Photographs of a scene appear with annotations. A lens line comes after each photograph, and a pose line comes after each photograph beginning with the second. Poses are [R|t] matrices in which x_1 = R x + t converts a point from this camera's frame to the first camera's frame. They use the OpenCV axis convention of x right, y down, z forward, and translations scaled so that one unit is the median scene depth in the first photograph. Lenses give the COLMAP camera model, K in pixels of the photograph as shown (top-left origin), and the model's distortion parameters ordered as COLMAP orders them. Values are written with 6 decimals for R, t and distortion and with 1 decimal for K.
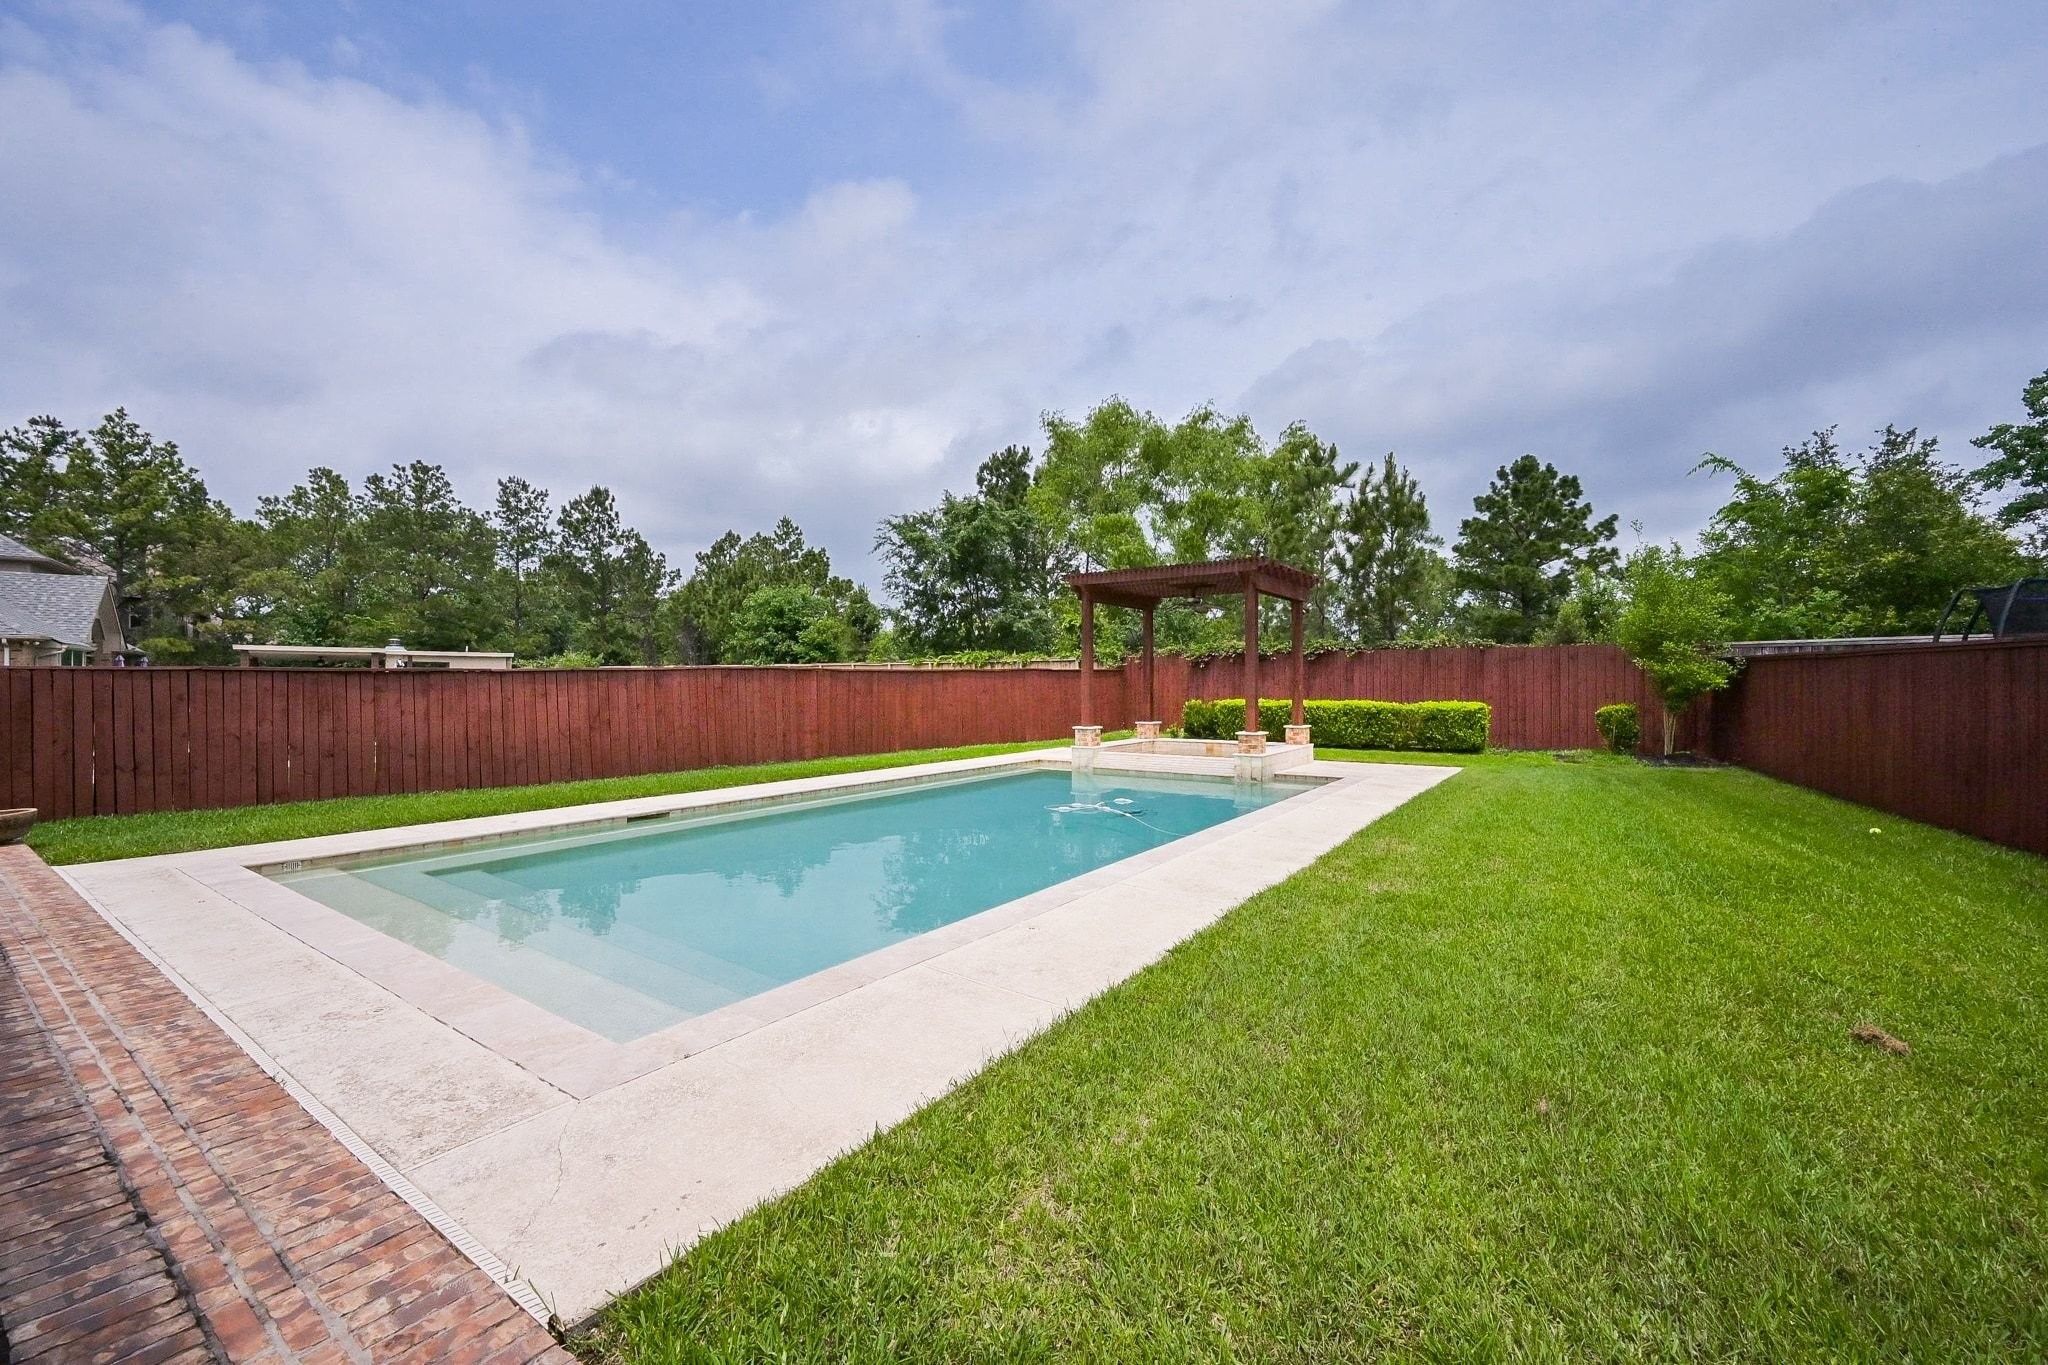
lens RADIAL K [[829.0, 0, 1024.1], [0, 829.0, 685.3], [0, 0, 1]] dist [-0.001749, -0.000097]
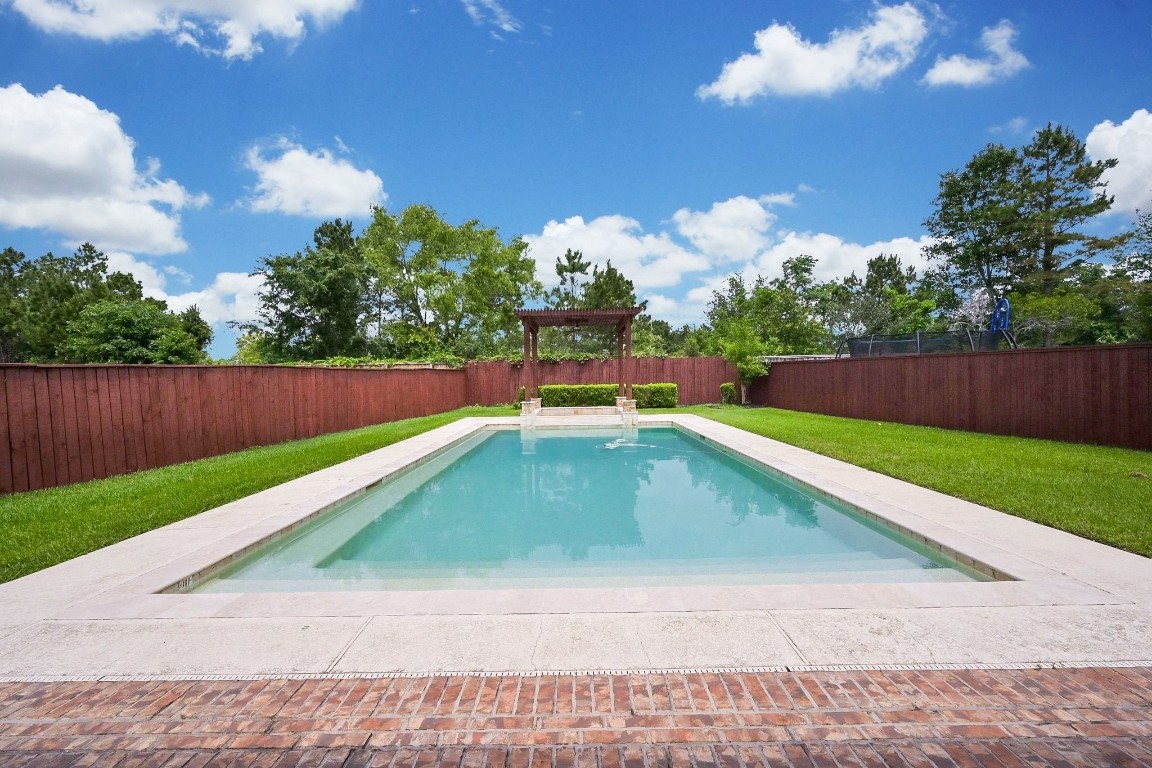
lens RADIAL K [[473.8, 0, 576.6], [0, 473.8, 381.0], [0, 0, 1]] dist [-0.000917, 0.000037]
pose [[0.817077, -0.015533, 0.576319, -0.352110], [0.015549, 0.999867, 0.004905, 0.004896], [-0.576319, 0.004954, 0.817210, 0.152202]]
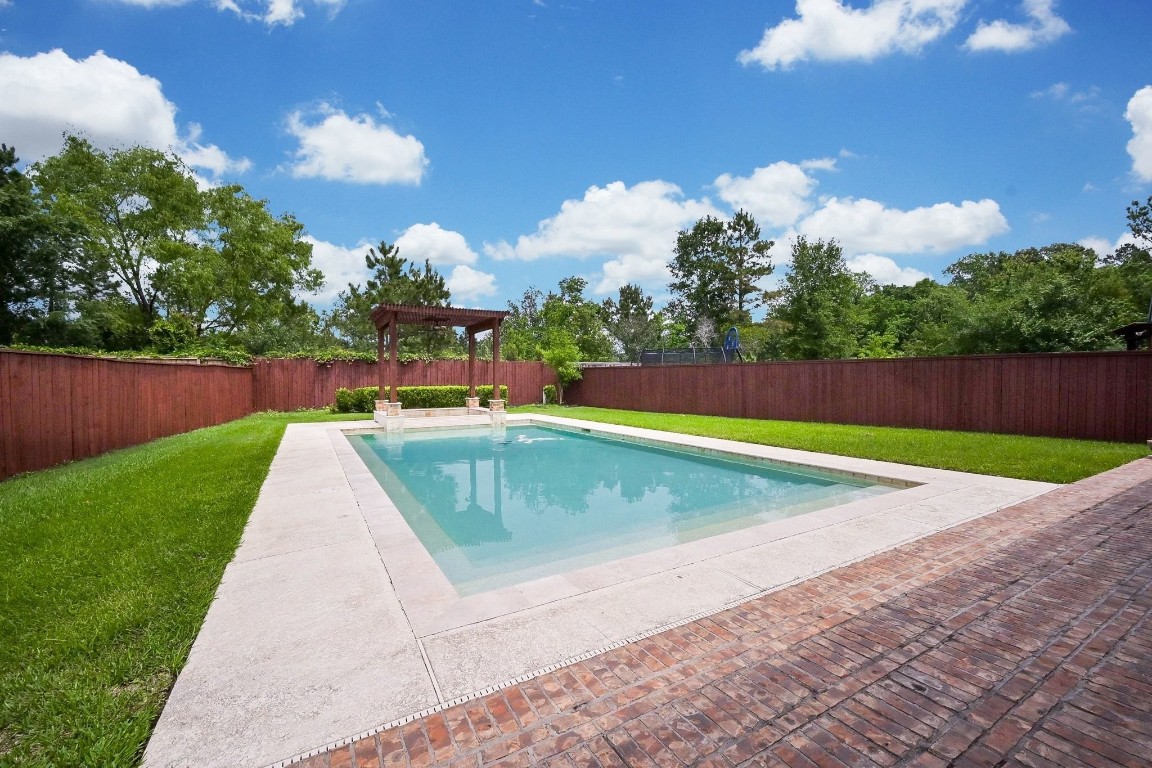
lens RADIAL K [[466.3, 0, 576.1], [0, 466.3, 385.6], [0, 0, 1]] dist [-0.001749, -0.000097]
pose [[0.411887, -0.011651, 0.911160, -0.520857], [0.007073, 0.999929, 0.009589, 0.010493], [-0.911208, 0.002495, 0.411940, 0.299572]]
